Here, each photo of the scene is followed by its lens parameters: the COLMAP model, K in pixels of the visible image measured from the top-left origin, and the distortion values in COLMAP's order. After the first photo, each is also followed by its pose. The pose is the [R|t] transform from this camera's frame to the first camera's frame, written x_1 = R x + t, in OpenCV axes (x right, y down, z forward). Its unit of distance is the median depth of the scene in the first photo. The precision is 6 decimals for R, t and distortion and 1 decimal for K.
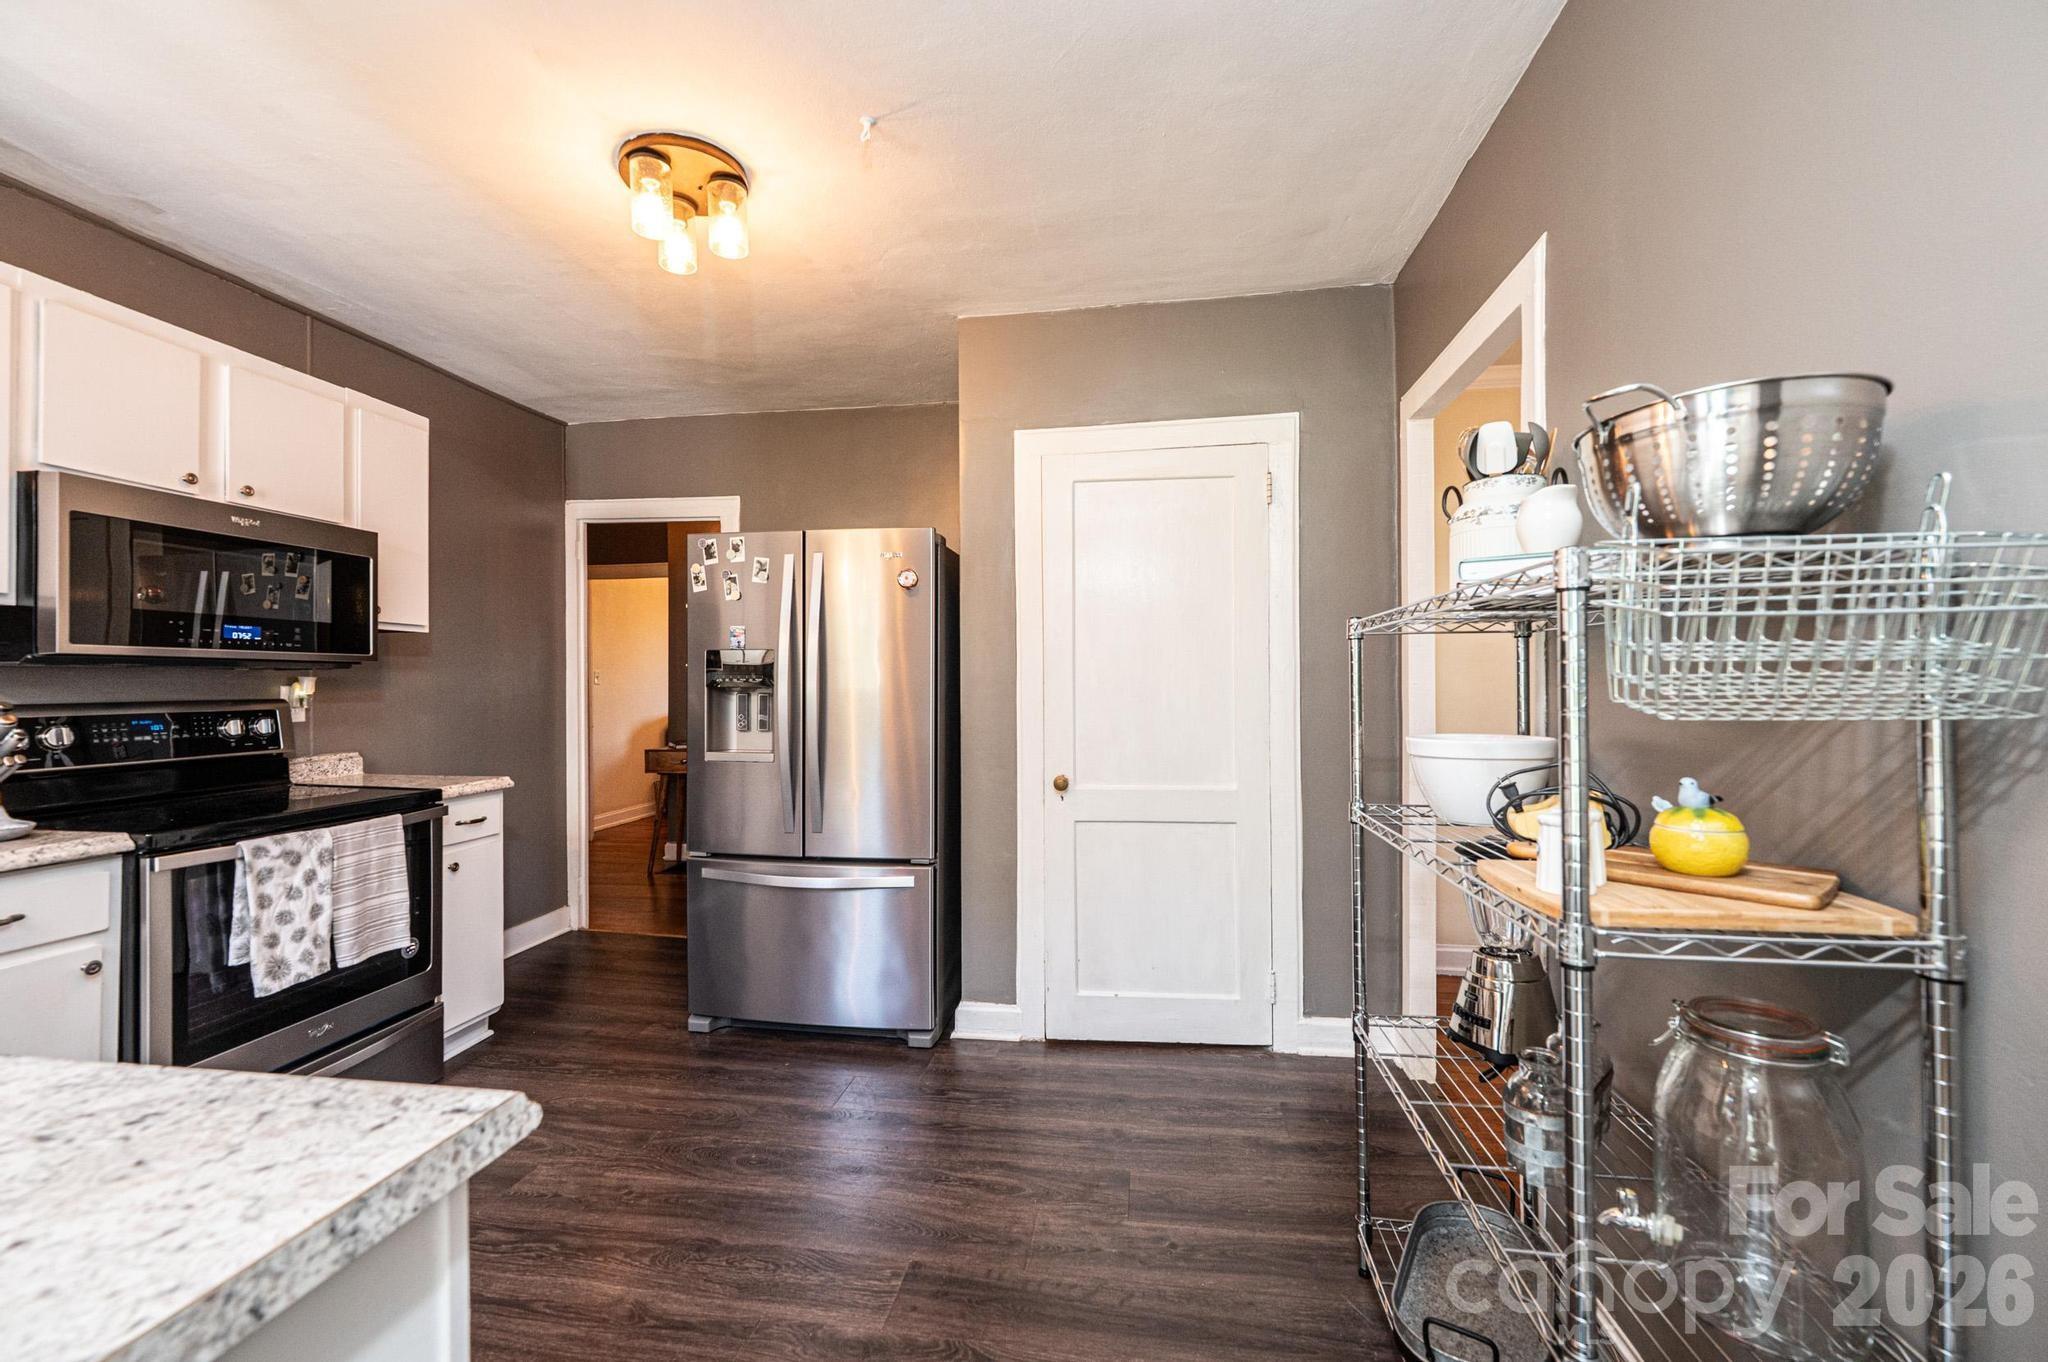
lens RADIAL K [[811.2, 0, 1027.2], [0, 811.2, 678.3], [0, 0, 1]] dist [-0.003091, 0.000093]
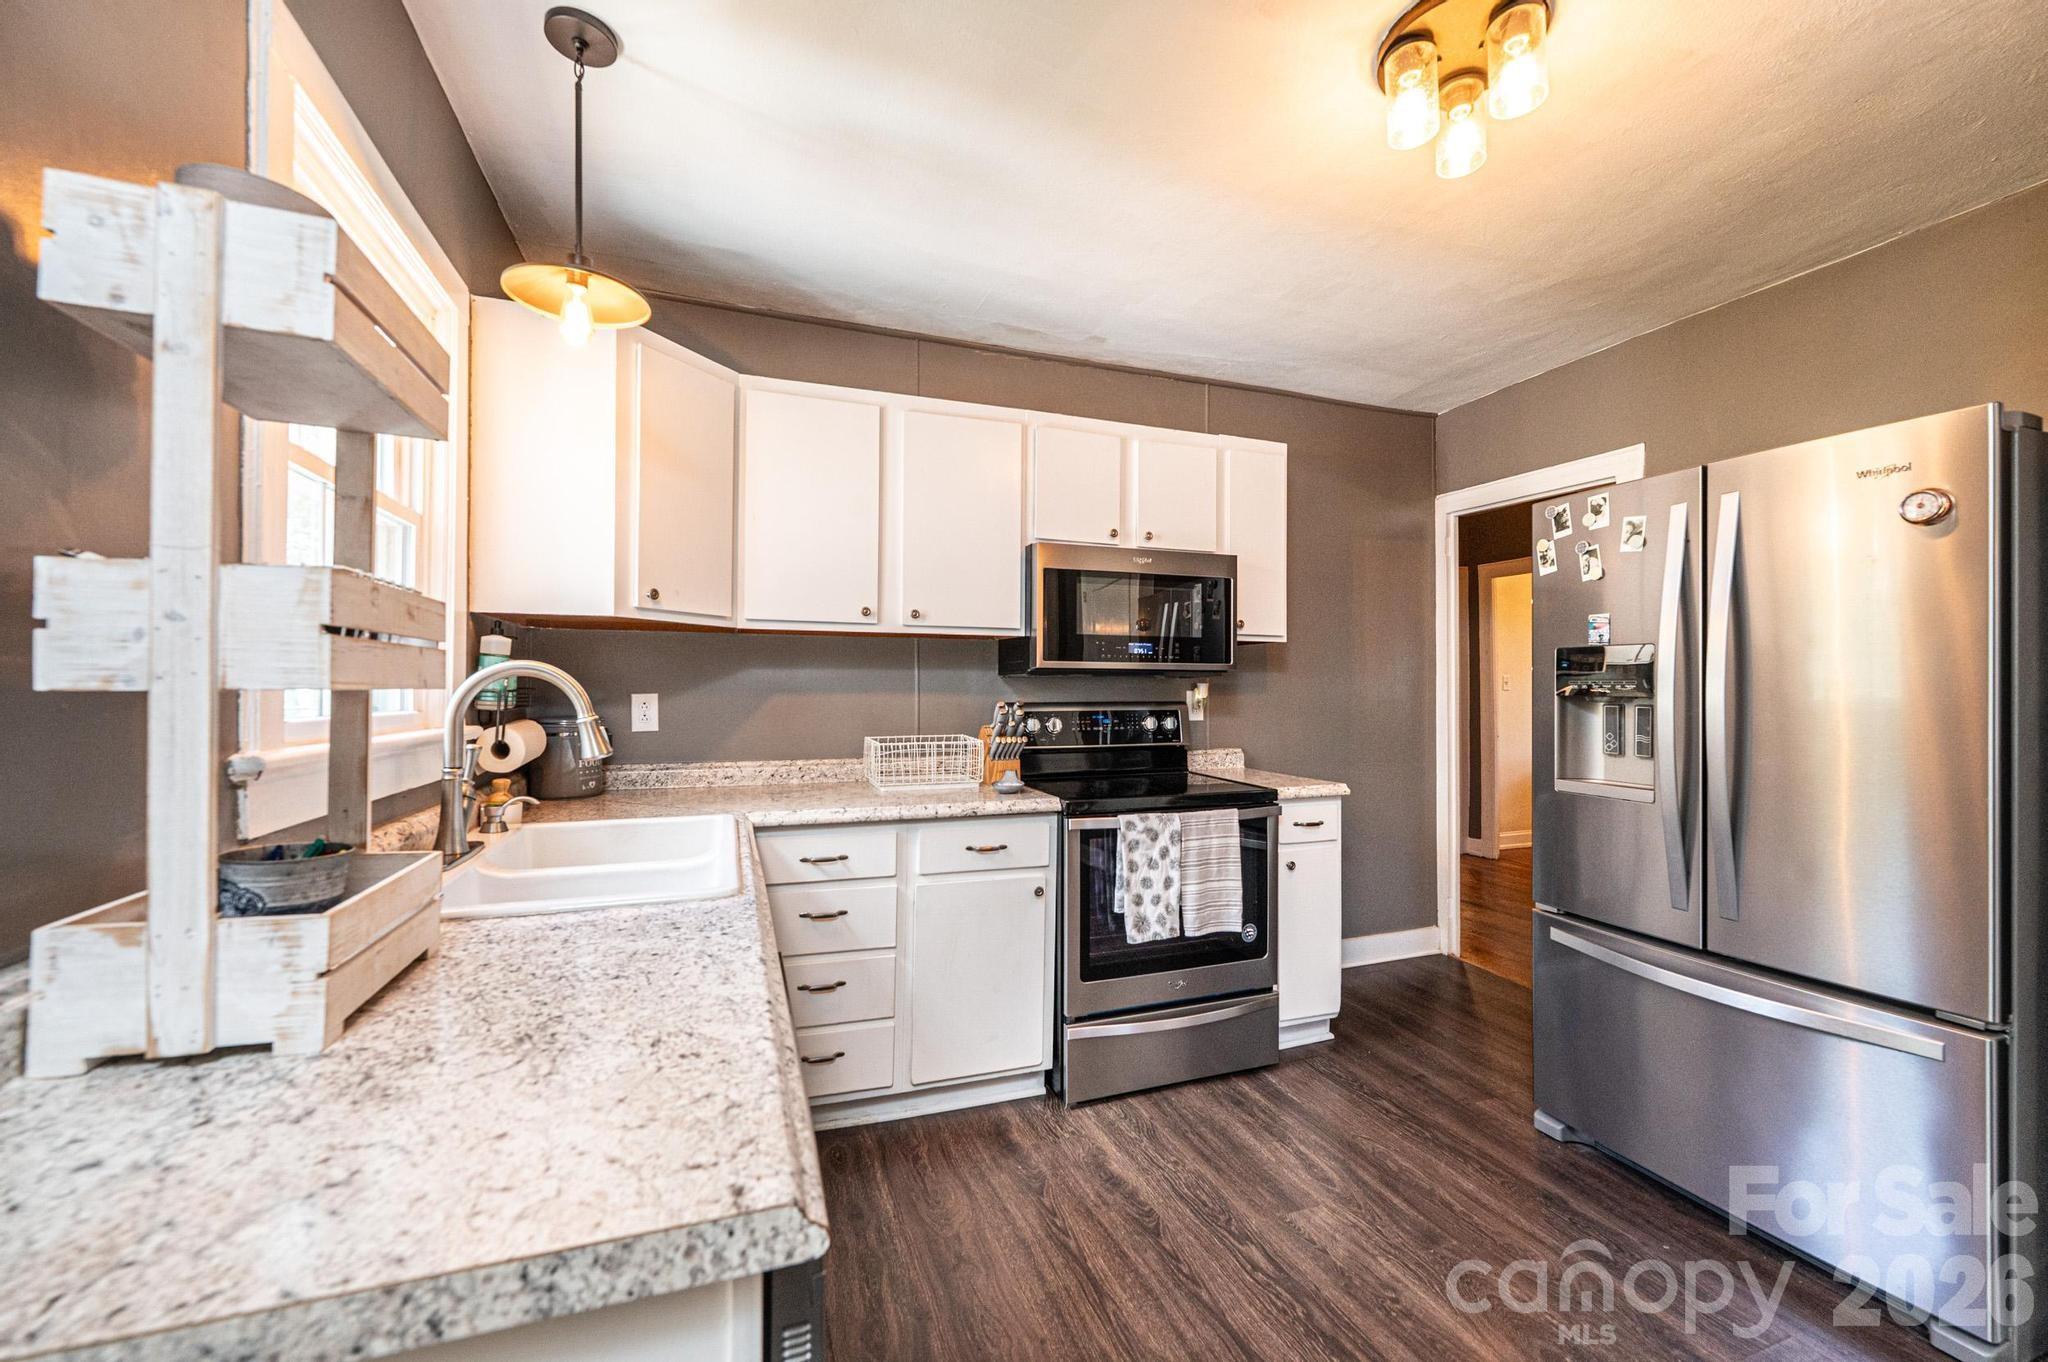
lens RADIAL K [[811.2, 0, 1030.4], [0, 811.2, 681.9], [0, 0, 1]] dist [-0.003091, 0.000093]
pose [[0.480488, -0.003332, -0.876995, 0.050333], [0.001390, 0.999994, -0.003038, -0.000874], [0.877000, 0.000241, 0.480490, 0.214403]]
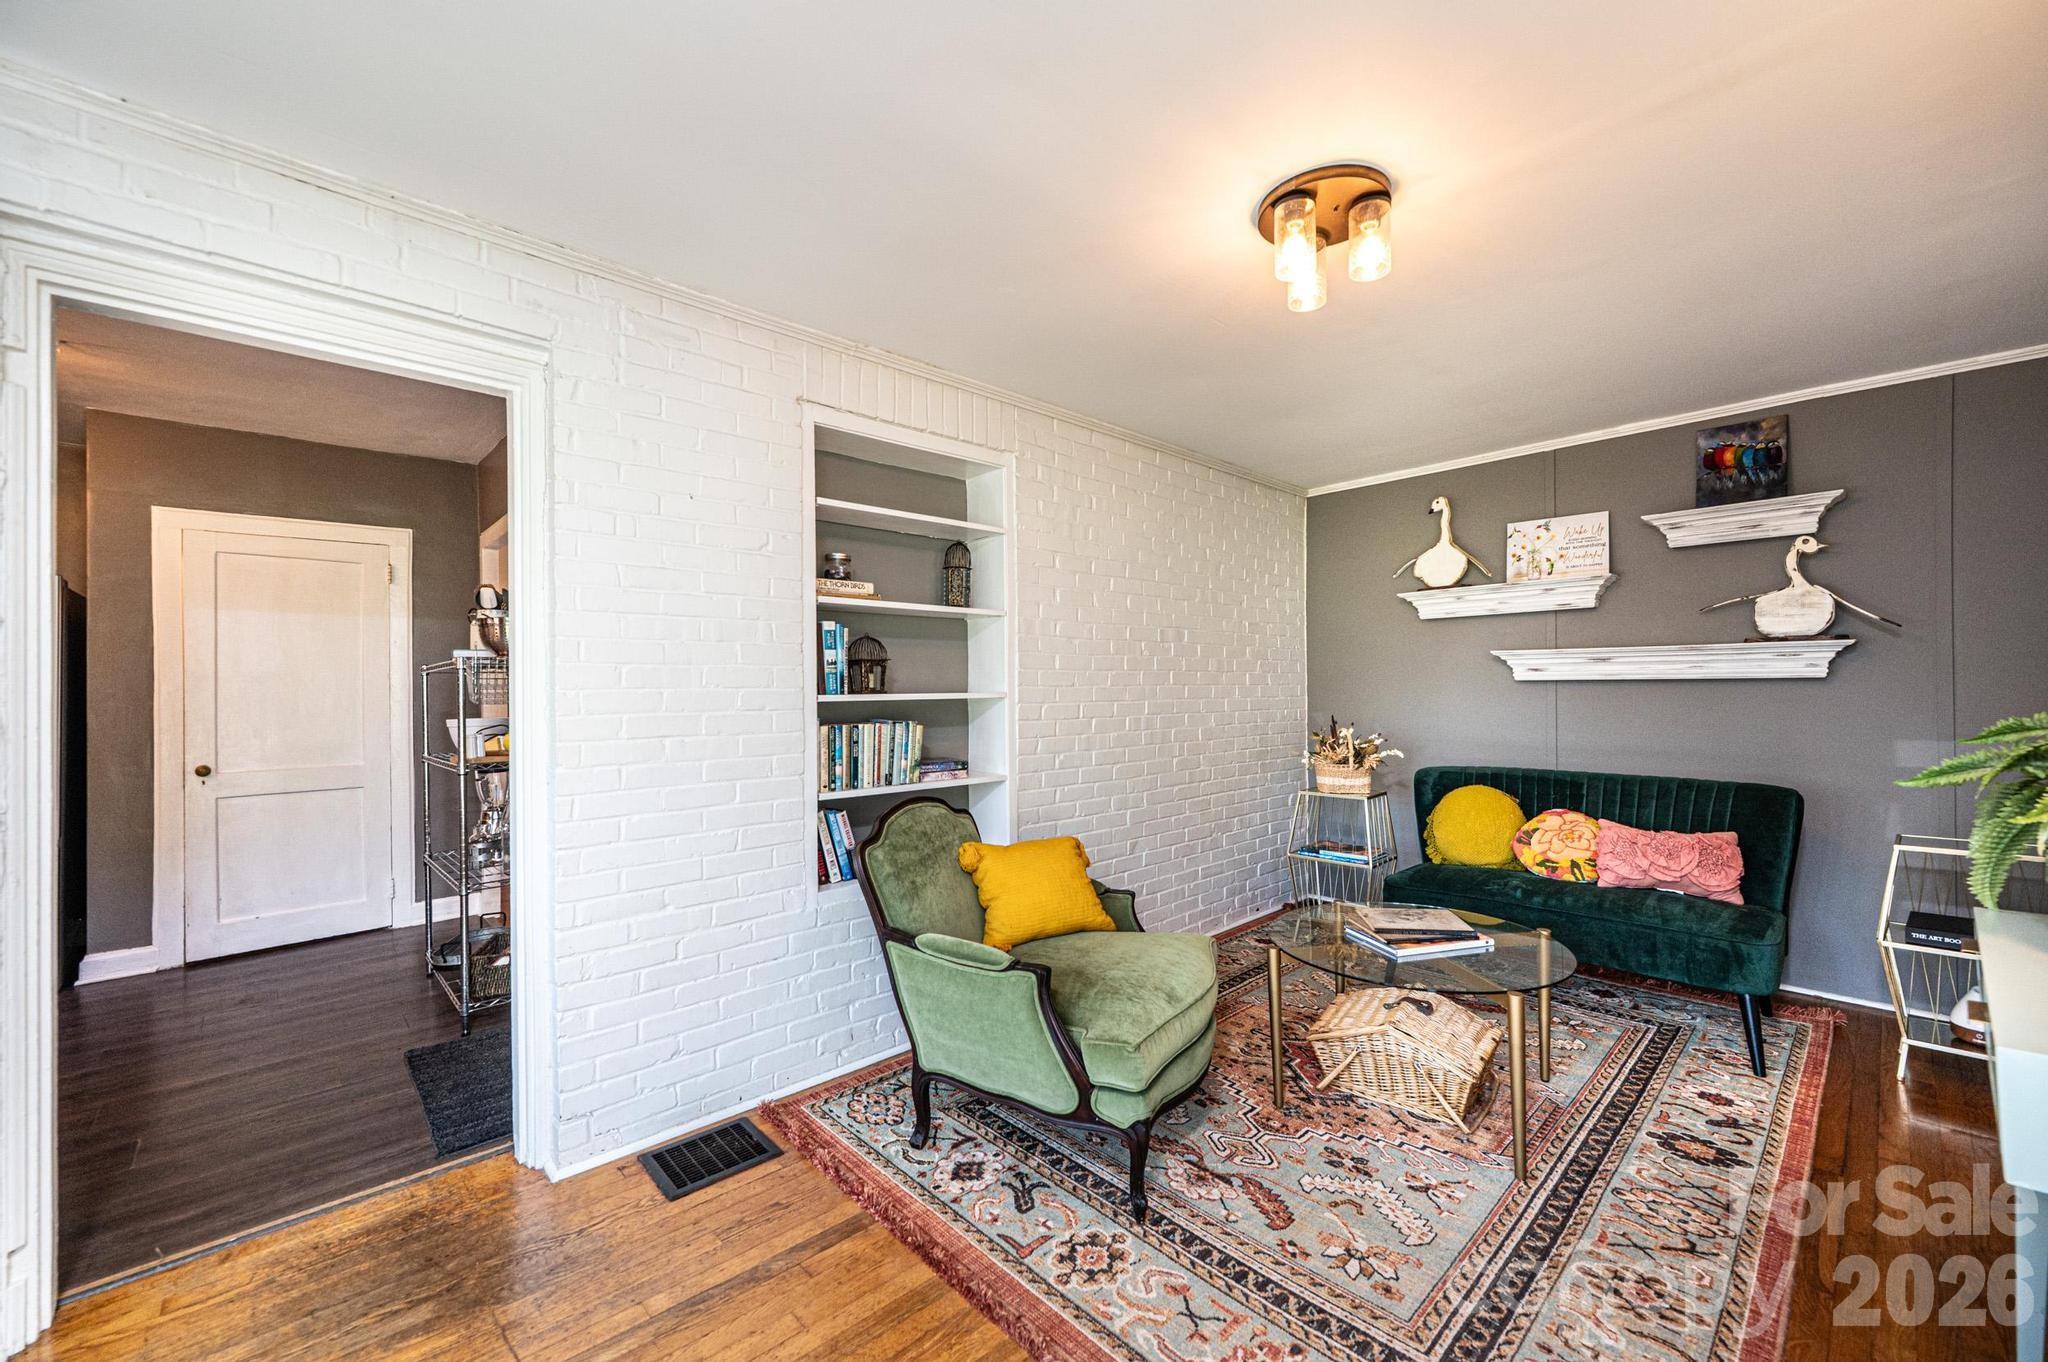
lens RADIAL K [[811.2, 0, 1037.8], [0, 811.2, 681.2], [0, 0, 1]] dist [-0.003091, 0.000093]
pose [[0.625018, 0.003566, 0.780602, -0.100014], [-0.000029, 0.999990, -0.004545, -0.011230], [-0.780610, 0.002818, 0.625012, -0.668686]]
